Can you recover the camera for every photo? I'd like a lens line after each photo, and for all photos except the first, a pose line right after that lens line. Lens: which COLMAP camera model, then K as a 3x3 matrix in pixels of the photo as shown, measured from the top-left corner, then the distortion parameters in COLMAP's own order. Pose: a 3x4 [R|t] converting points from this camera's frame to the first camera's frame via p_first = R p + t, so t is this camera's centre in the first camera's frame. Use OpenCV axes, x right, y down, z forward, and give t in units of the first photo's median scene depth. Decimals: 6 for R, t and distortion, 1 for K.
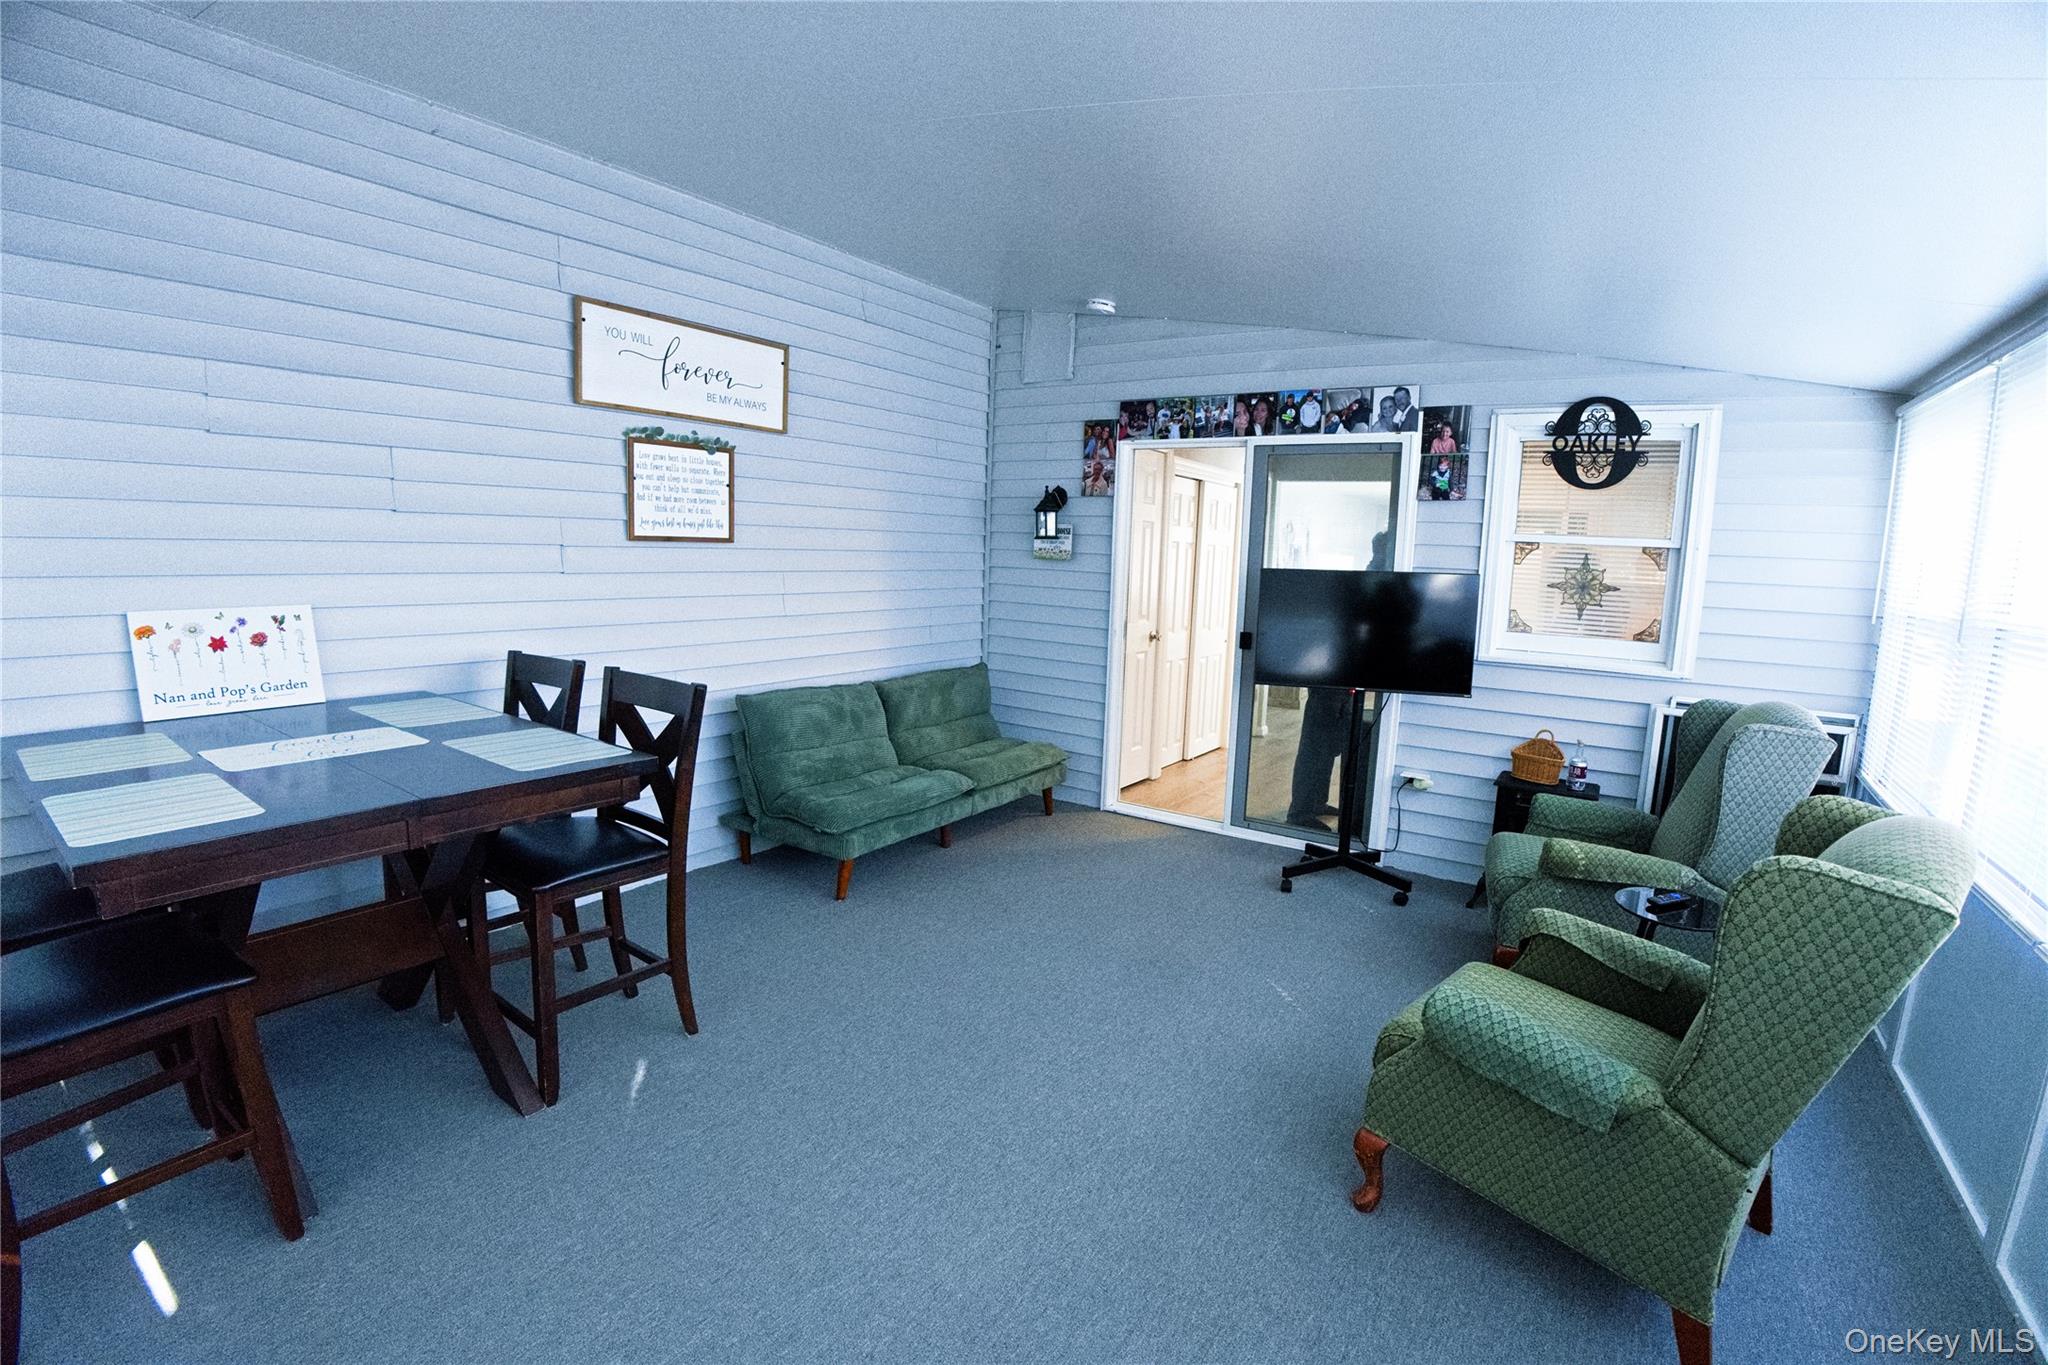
lens RADIAL K [[895.7, 0, 1024.0], [0, 895.7, 682.5], [0, 0, 1]] dist [-0.095968, 0.015642]
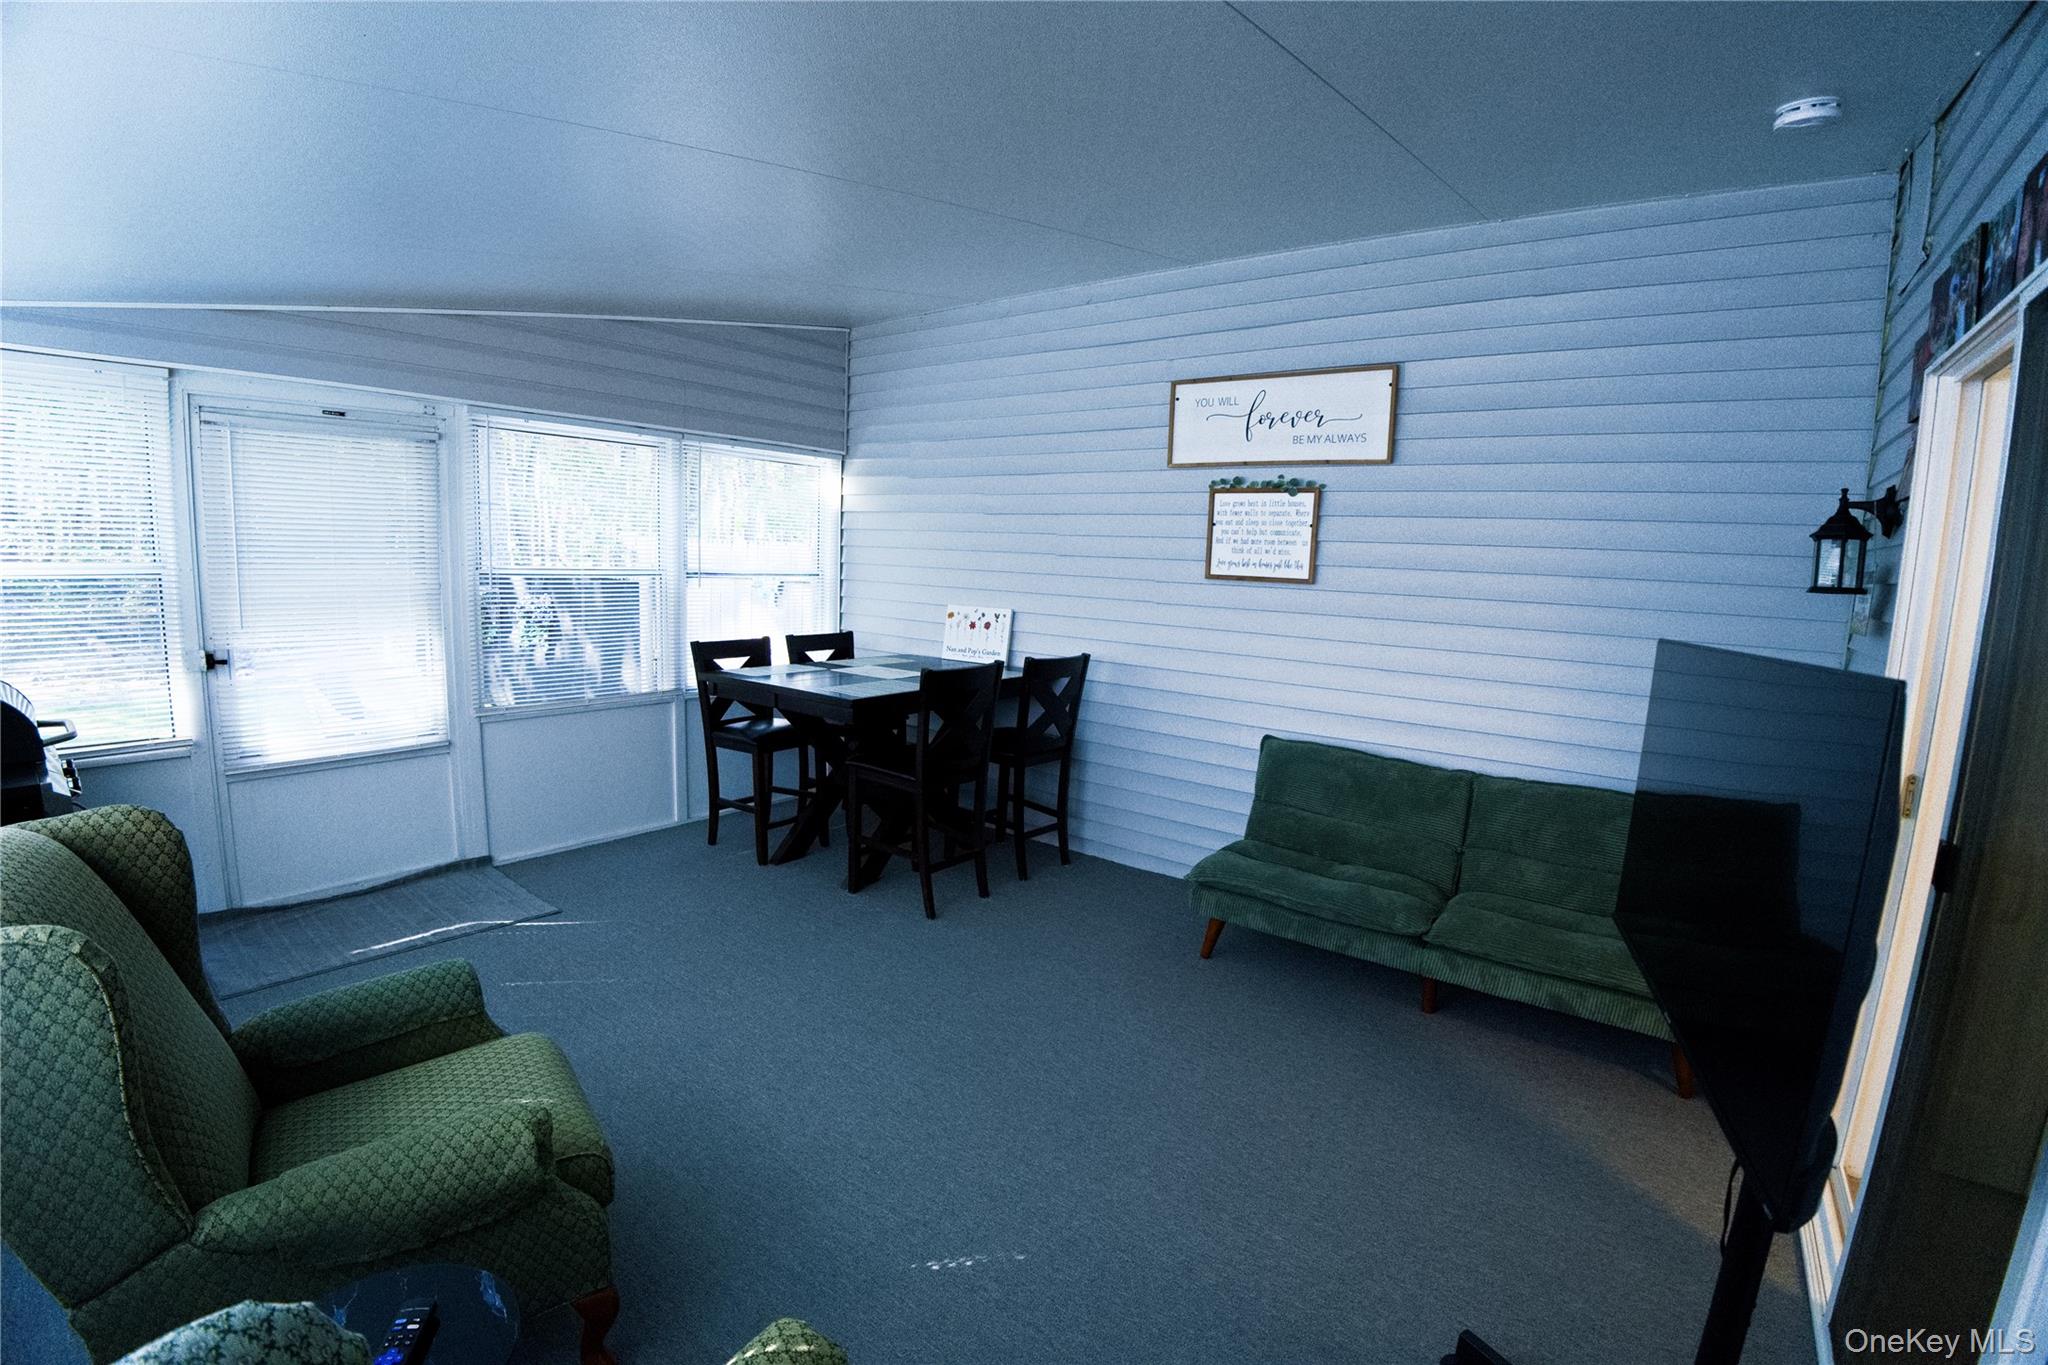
lens RADIAL K [[895.7, 0, 1024.0], [0, 895.7, 682.5], [0, 0, 1]] dist [-0.095968, 0.015642]
pose [[-0.037843, 0.103804, -0.993878, 0.714841], [-0.182131, 0.977214, 0.108999, -0.108978], [0.982546, 0.185141, -0.018075, 0.786375]]
